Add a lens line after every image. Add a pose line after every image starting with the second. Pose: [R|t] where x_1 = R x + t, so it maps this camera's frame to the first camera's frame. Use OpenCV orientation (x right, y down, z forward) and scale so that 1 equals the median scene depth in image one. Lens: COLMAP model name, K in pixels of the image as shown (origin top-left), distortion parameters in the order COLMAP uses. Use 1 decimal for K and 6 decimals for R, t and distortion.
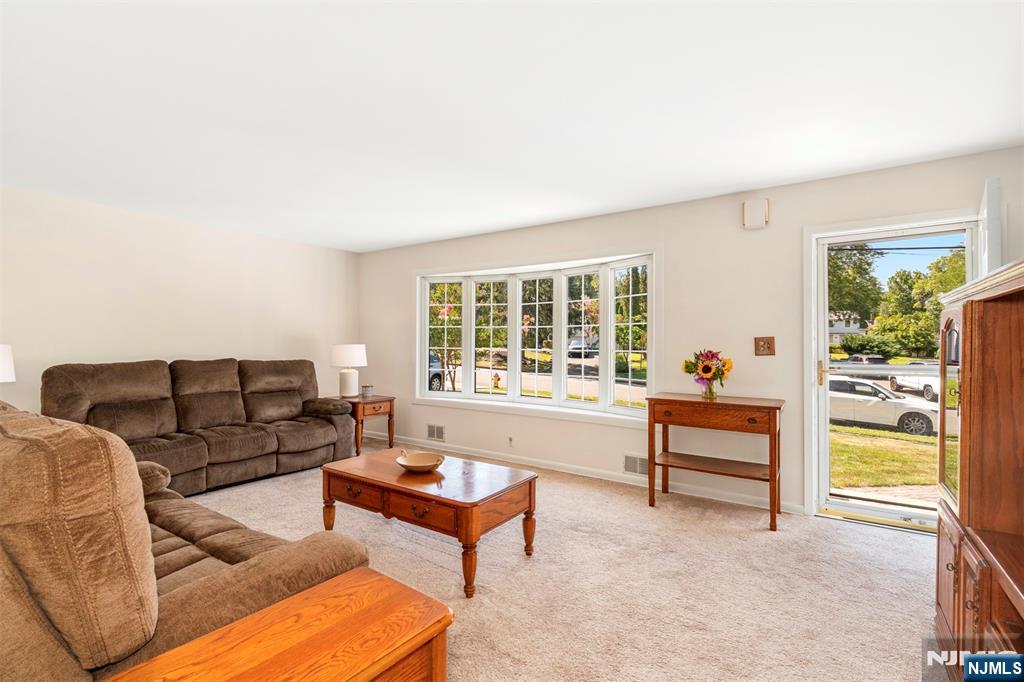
lens RADIAL K [[467.3, 0, 515.0], [0, 467.3, 341.1], [0, 0, 1]] dist [-0.002035, 0.000757]
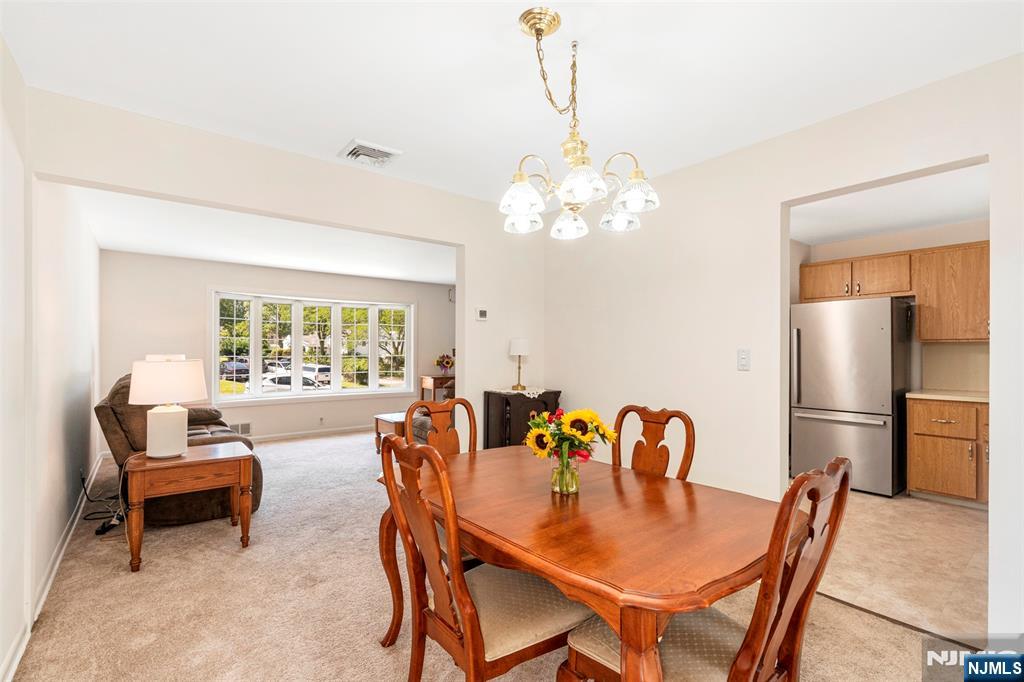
lens RADIAL K [[467.3, 0, 508.6], [0, 467.3, 351.2], [0, 0, 1]] dist [-0.002035, 0.000757]
pose [[0.292683, 0.003512, 0.956203, -0.370048], [0.001534, 0.999990, -0.004142, 0.002496], [-0.956208, 0.002679, 0.292674, 0.009262]]
